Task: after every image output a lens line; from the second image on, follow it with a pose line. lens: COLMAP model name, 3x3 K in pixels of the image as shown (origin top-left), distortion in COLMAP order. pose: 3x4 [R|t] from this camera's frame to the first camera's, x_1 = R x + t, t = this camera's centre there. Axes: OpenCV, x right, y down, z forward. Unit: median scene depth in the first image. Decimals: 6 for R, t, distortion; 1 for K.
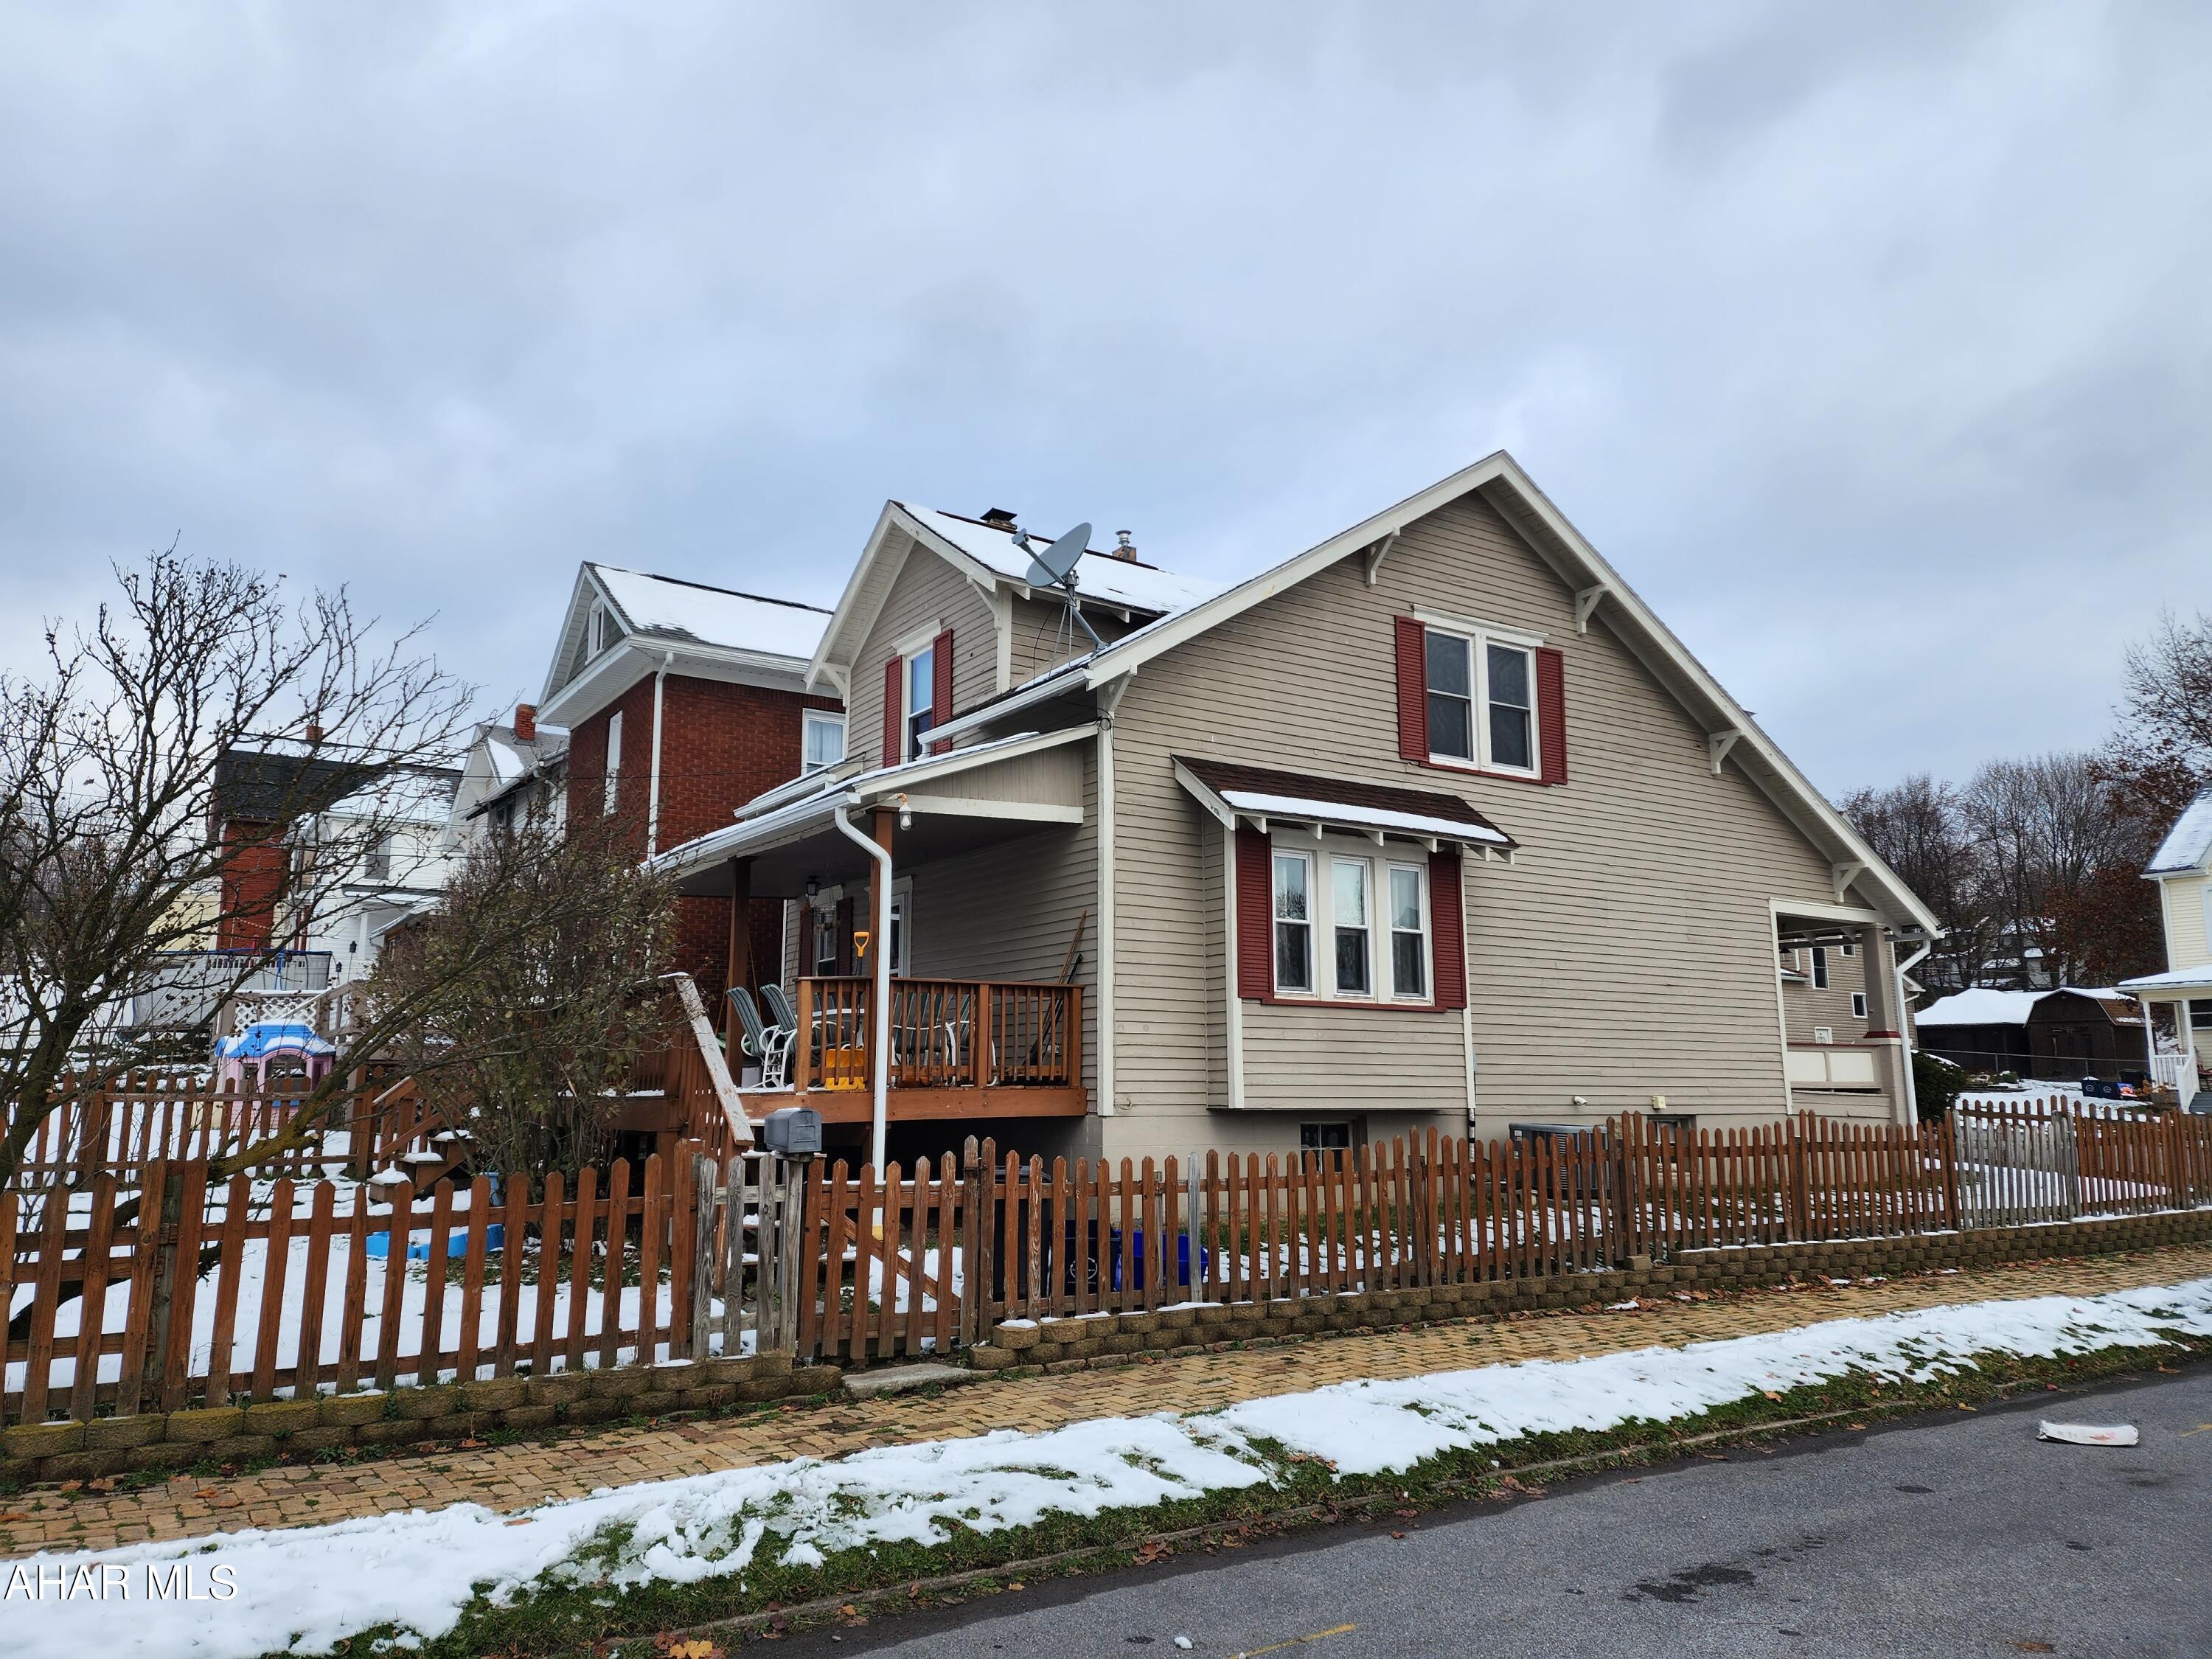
lens RADIAL K [[1479.8, 0, 1118.4], [0, 1479.8, 845.3], [0, 0, 1]] dist [0.085777, -0.067350]
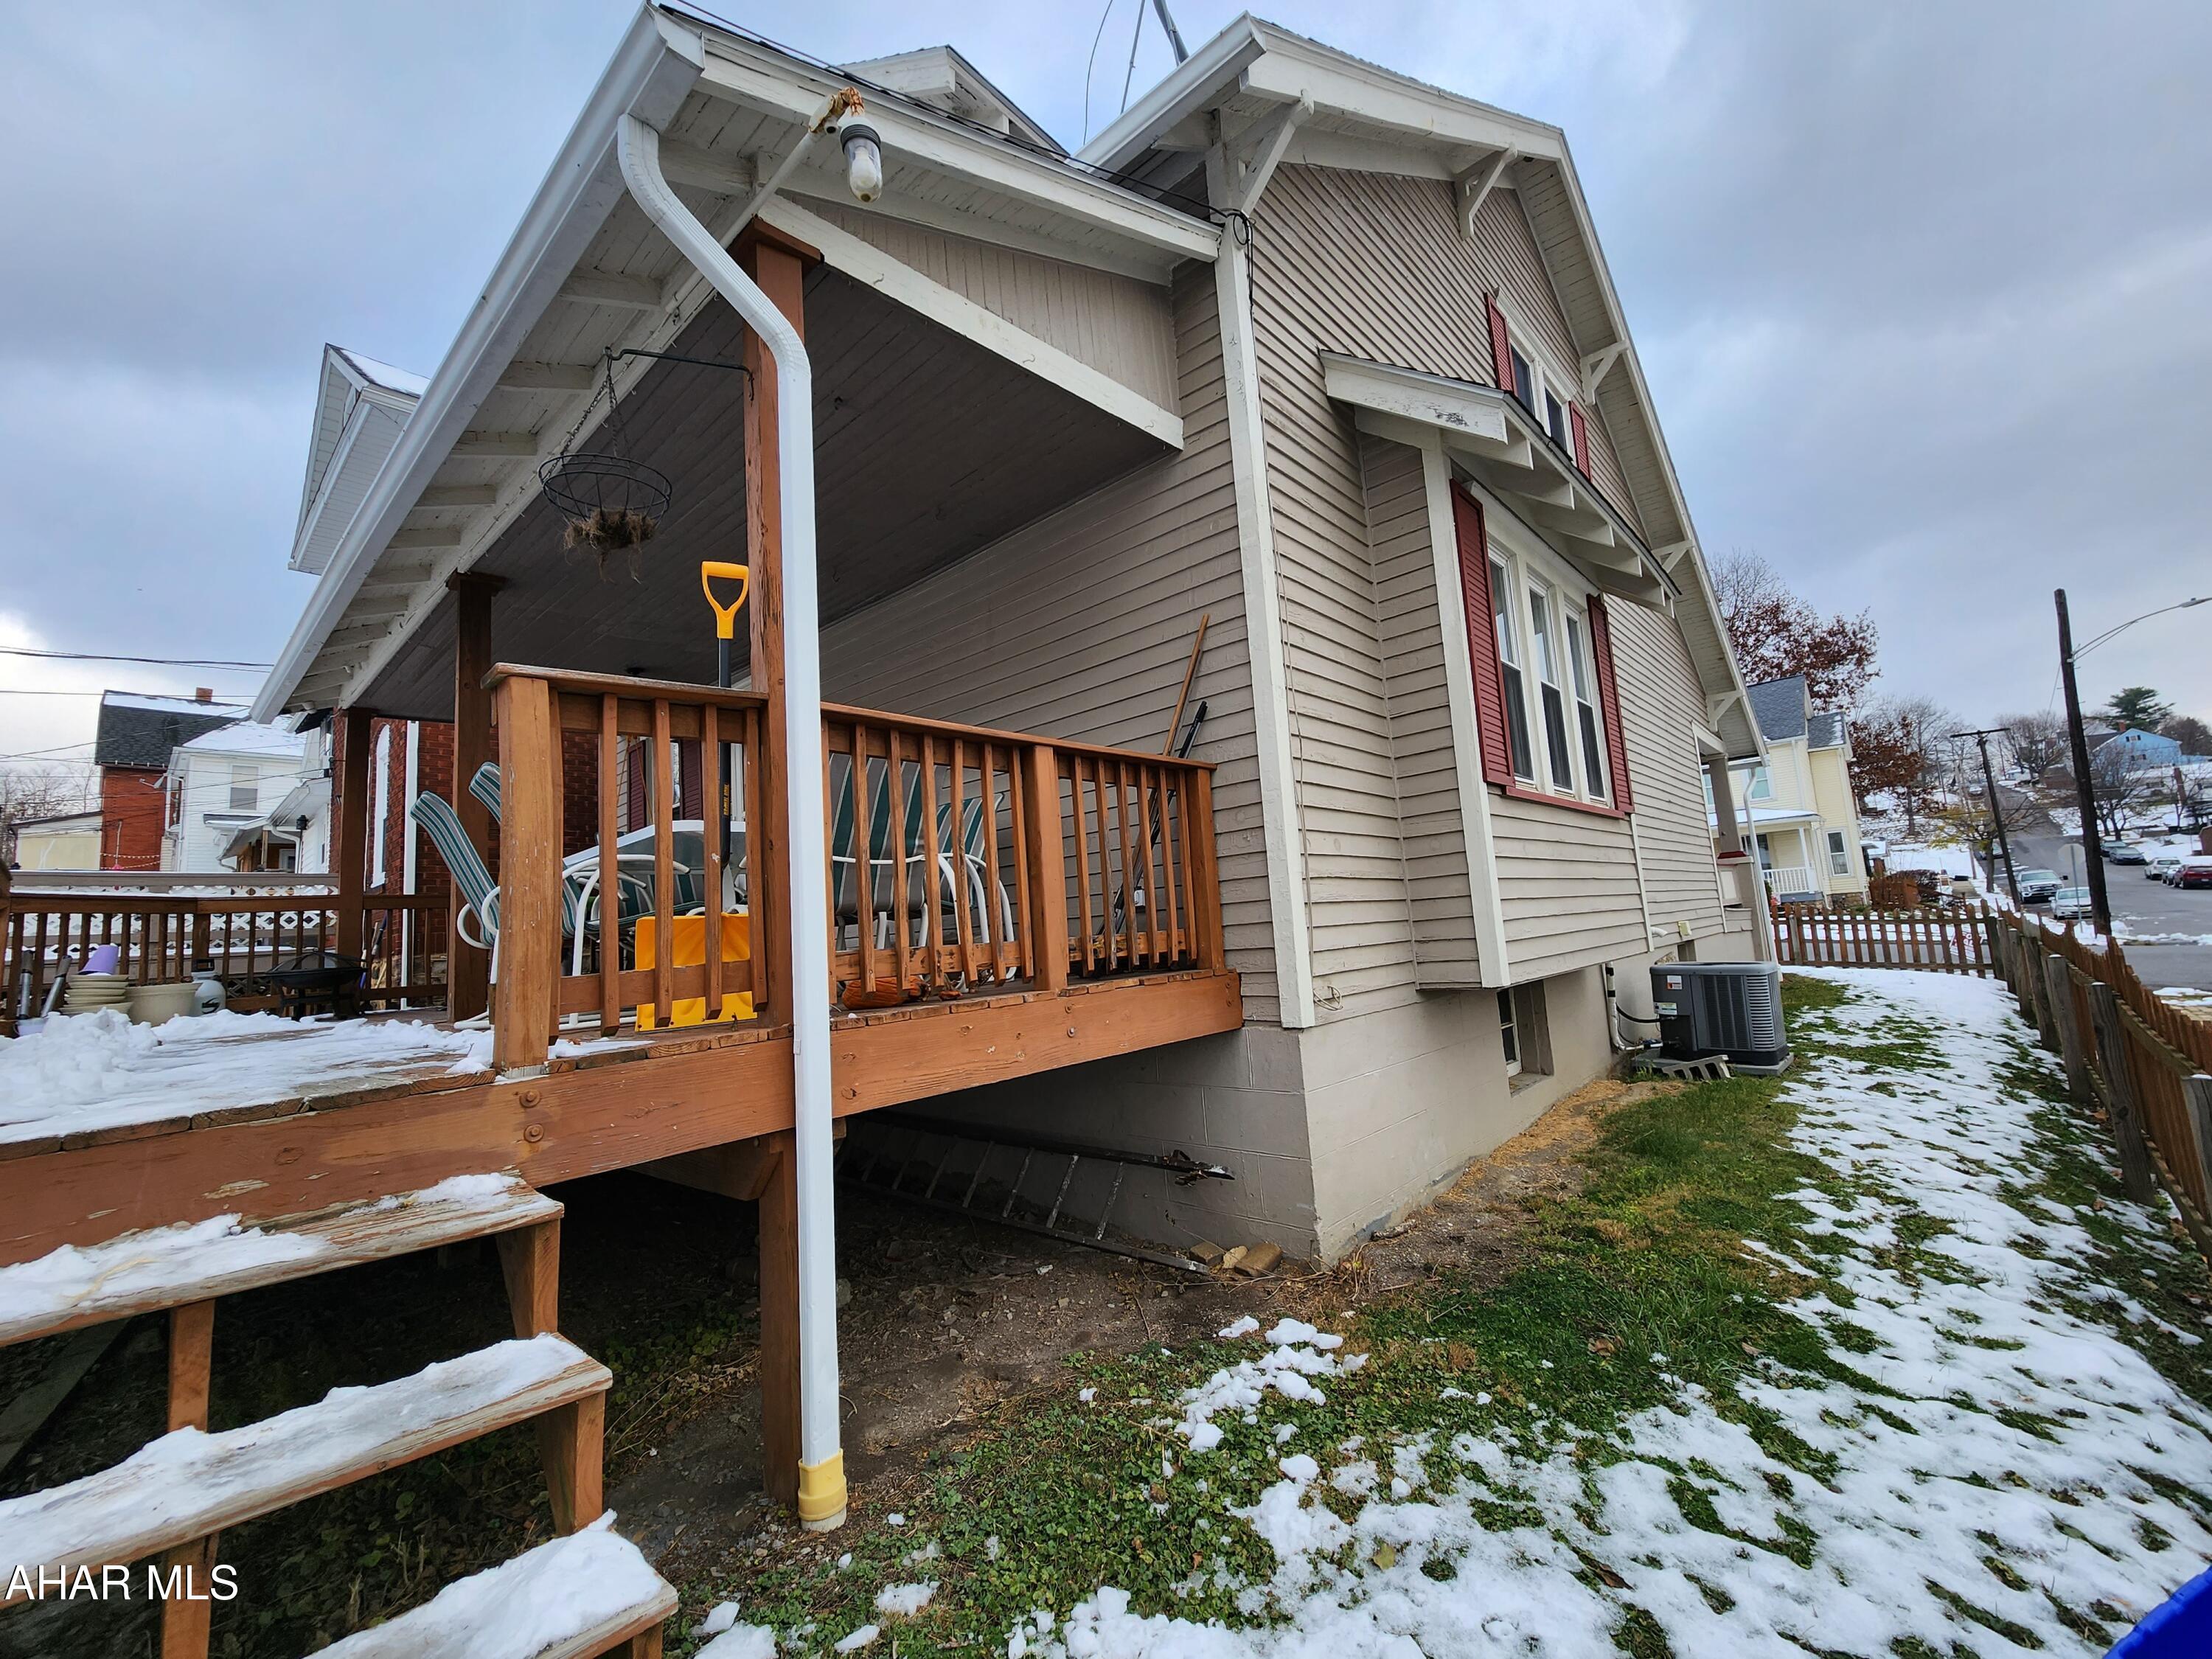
lens RADIAL K [[907.4, 0, 1123.9], [0, 907.4, 827.3], [0, 0, 1]] dist [-0.000113, 0.000266]
pose [[0.968188, -0.039801, 0.247039, -0.129501], [0.032566, 0.998915, 0.033306, 0.106116], [-0.248096, -0.024201, 0.968433, 0.725271]]
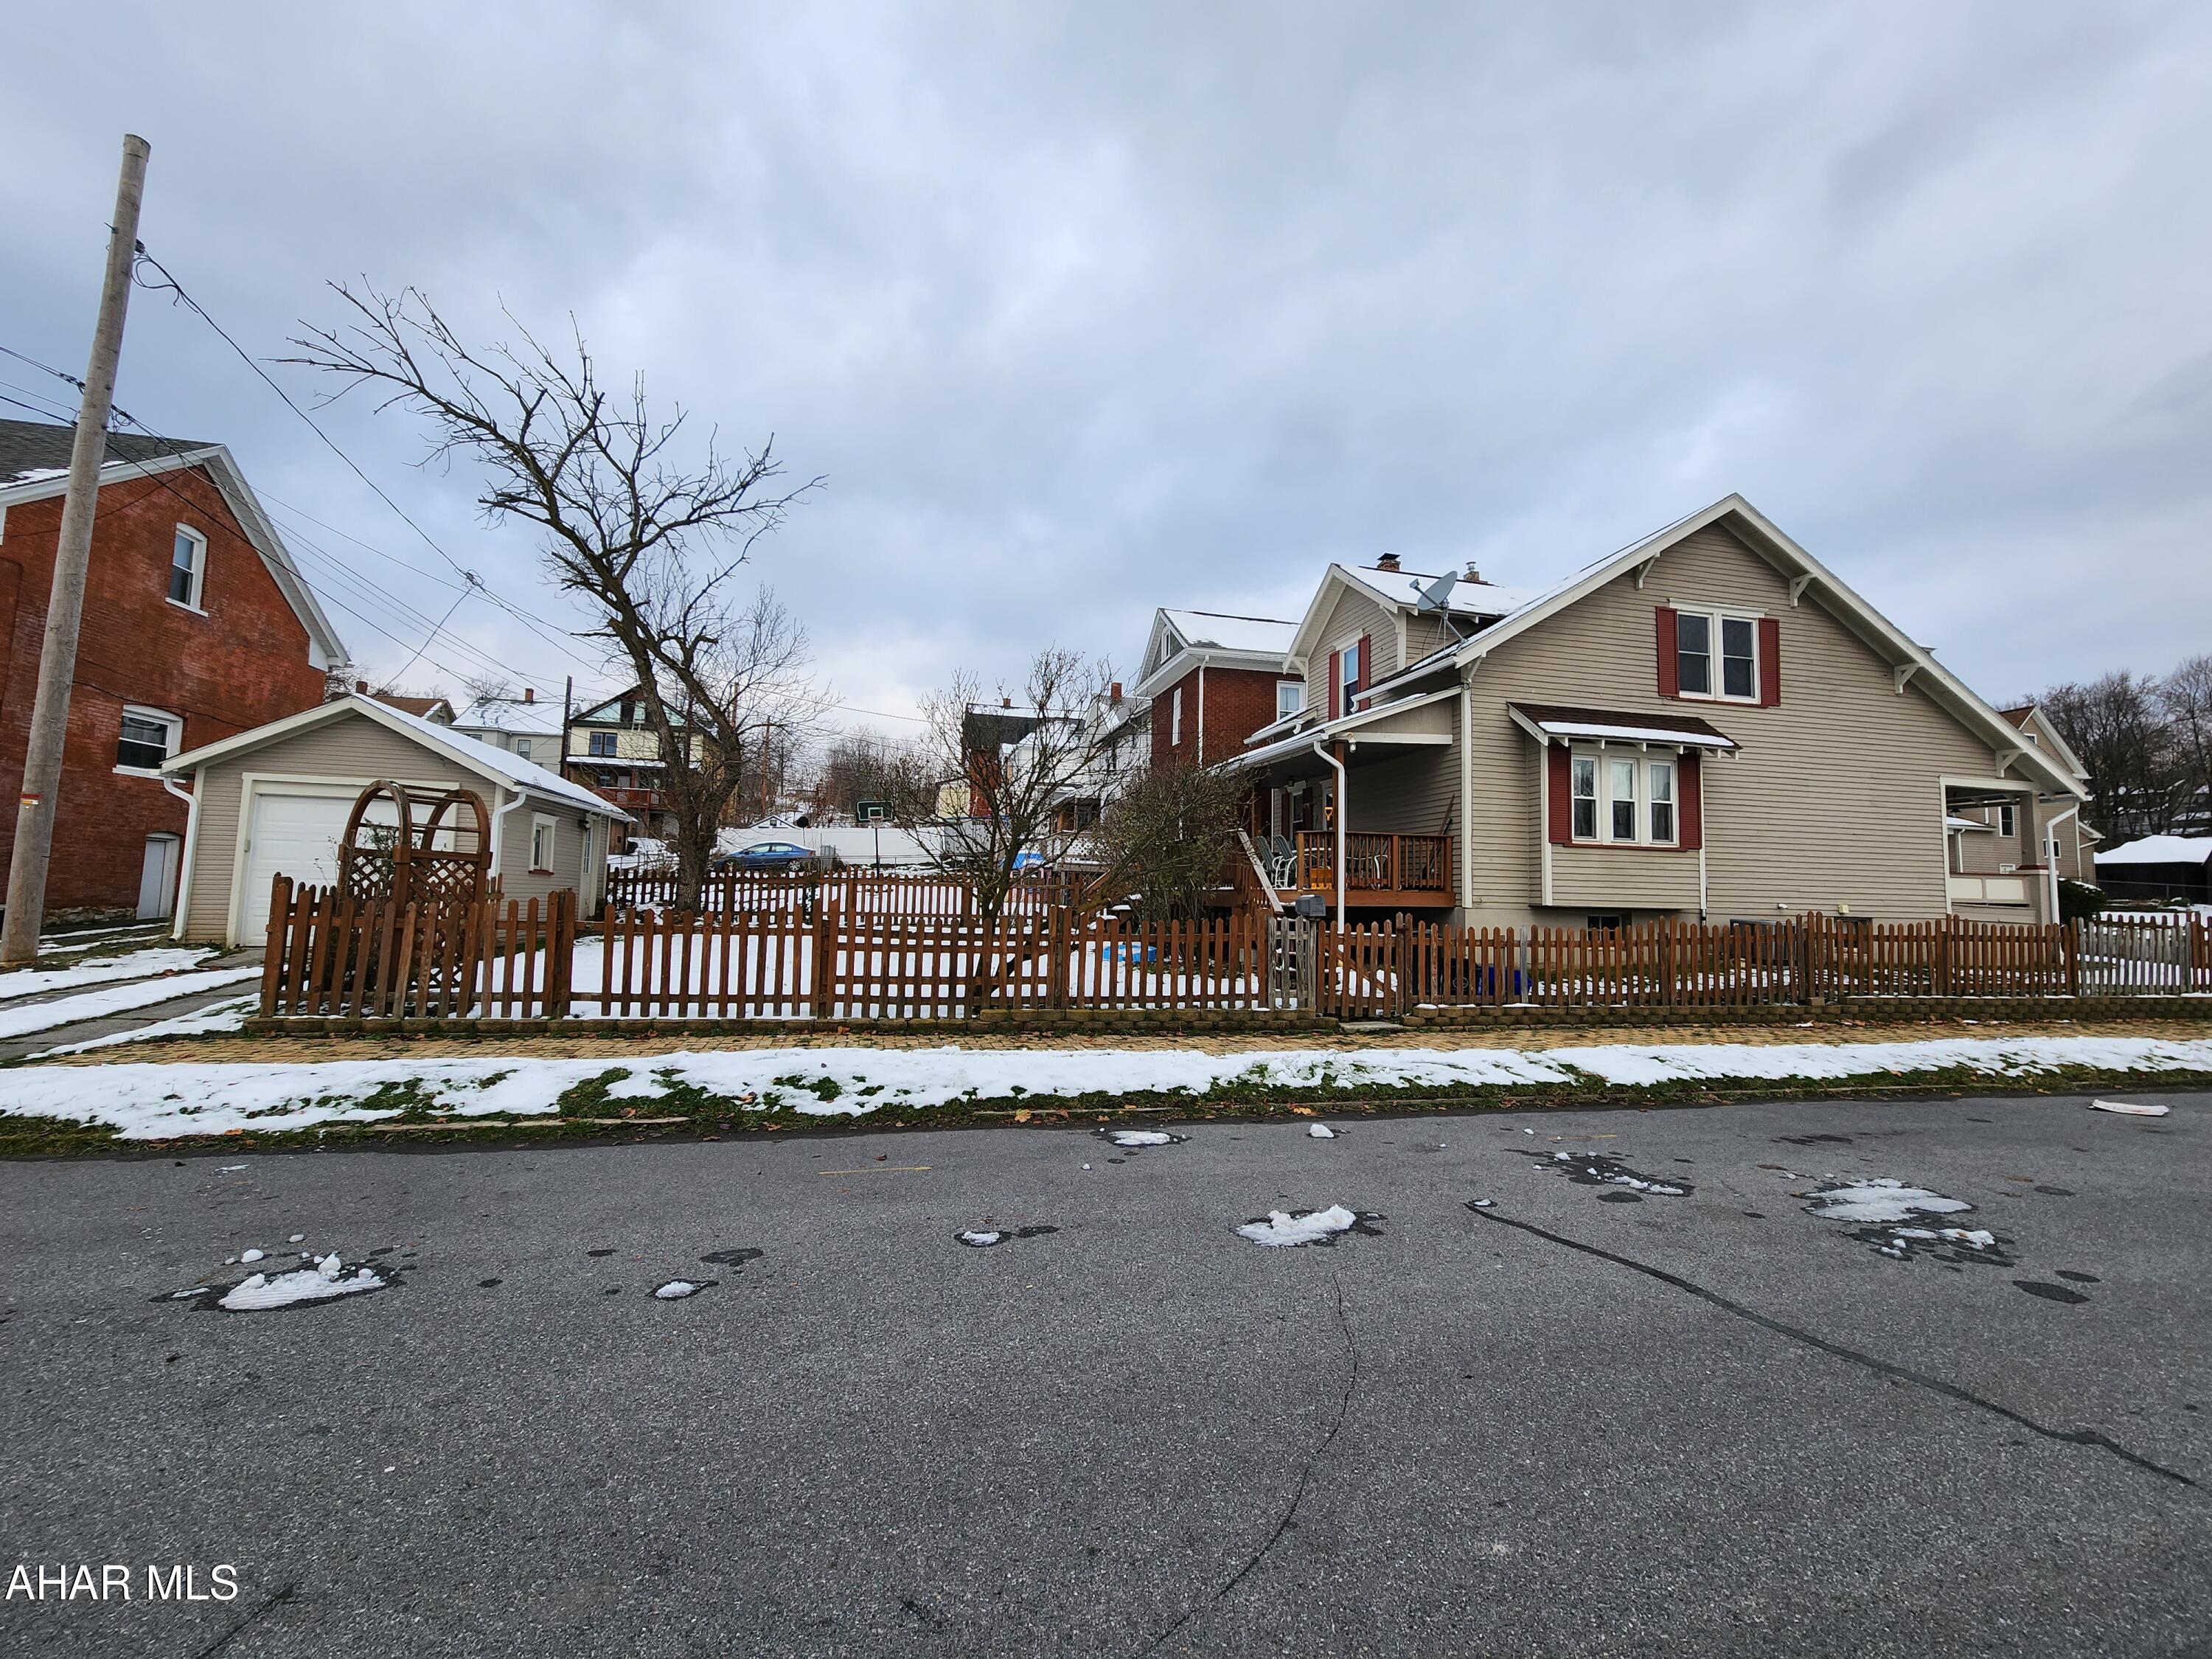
lens RADIAL K [[907.4, 0, 1117.5], [0, 907.4, 829.9], [0, 0, 1]] dist [-0.000113, 0.000266]
pose [[0.938041, -0.002294, -0.346517, -0.024116], [0.032604, 0.996126, 0.081664, -0.014578], [0.344987, -0.087902, 0.934482, -0.162036]]
